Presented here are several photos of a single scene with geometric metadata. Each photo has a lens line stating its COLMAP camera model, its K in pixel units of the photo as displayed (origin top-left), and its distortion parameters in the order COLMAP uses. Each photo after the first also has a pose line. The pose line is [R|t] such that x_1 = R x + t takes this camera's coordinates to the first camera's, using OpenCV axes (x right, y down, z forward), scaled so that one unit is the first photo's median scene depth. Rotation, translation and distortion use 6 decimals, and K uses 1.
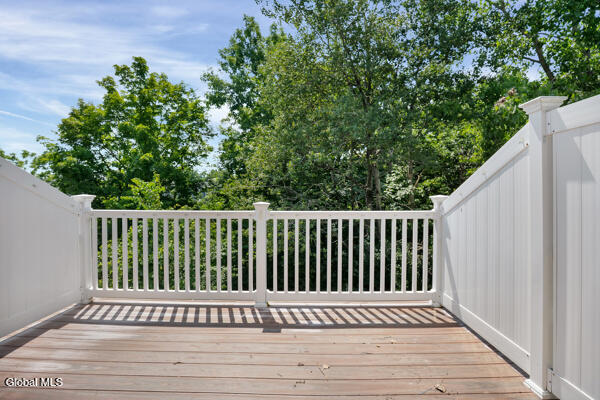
lens RADIAL K [[294.8, 0, 302.2], [0, 294.8, 196.7], [0, 0, 1]] dist [-0.035368, -0.000045]
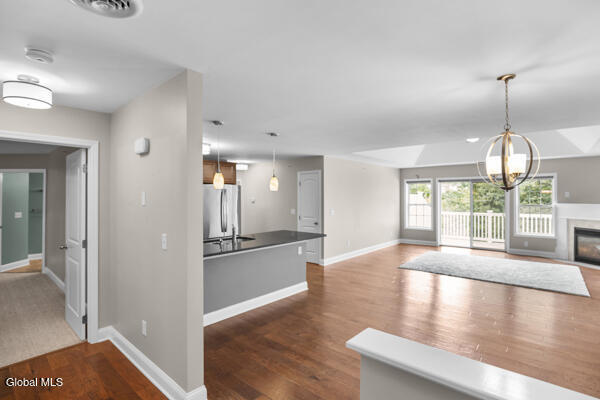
lens RADIAL K [[294.8, 0, 302.2], [0, 294.8, 196.7], [0, 0, 1]] dist [-0.035368, -0.000045]
pose [[0.762097, -0.001167, -0.647462, 0.183832], [-0.008656, 0.999891, -0.011992, -0.040087], [0.647405, 0.014744, 0.762004, -1.430151]]
